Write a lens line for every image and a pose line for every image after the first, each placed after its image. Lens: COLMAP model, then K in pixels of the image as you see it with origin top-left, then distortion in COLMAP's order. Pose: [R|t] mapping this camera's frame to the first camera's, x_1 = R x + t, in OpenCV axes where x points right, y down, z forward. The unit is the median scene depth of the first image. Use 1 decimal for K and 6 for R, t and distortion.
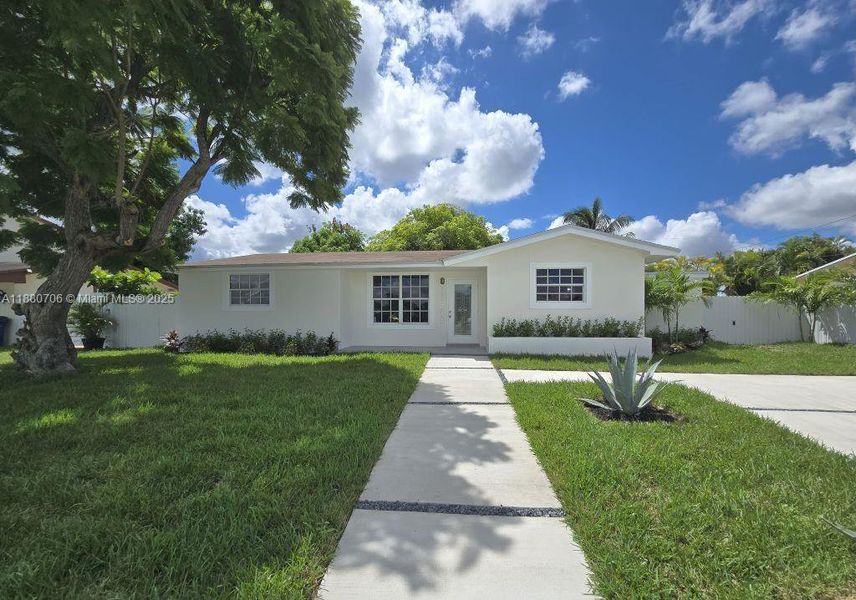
lens RADIAL K [[349.6, 0, 434.4], [0, 349.6, 316.9], [0, 0, 1]] dist [-0.002930, -0.000065]
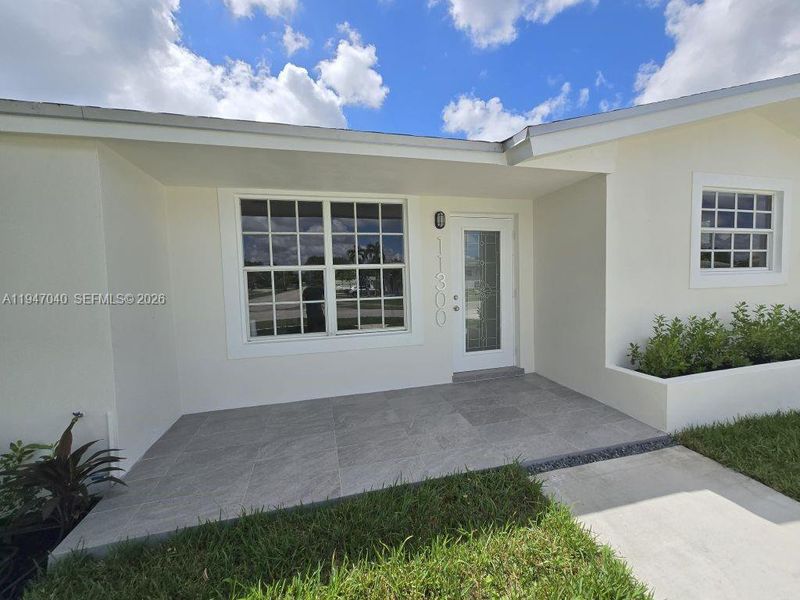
lens RADIAL K [[328.9, 0, 405.2], [0, 328.9, 298.6], [0, 0, 1]] dist [-0.000718, 0.000593]
pose [[0.933947, -0.045647, 0.354484, -0.165187], [0.027701, 0.998072, 0.055539, -0.041047], [-0.356336, -0.042051, 0.933411, 0.745556]]
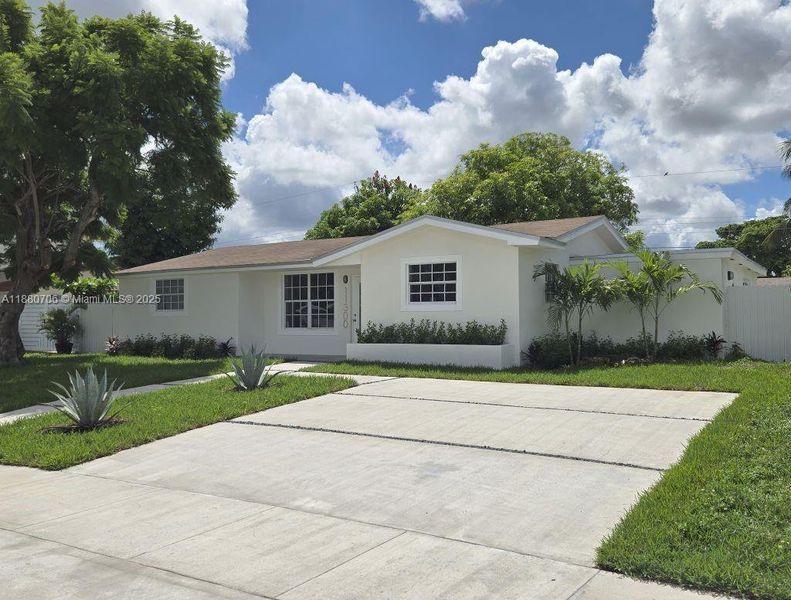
lens RADIAL K [[729.2, 0, 395.5], [0, 729.2, 300.0], [0, 0, 1]] dist [0.063554, -0.000555]
pose [[0.889377, -0.018396, -0.456804, 1.061497], [0.005928, 0.999570, -0.028714, 0.000436], [0.457136, 0.022830, 0.889104, -0.599218]]
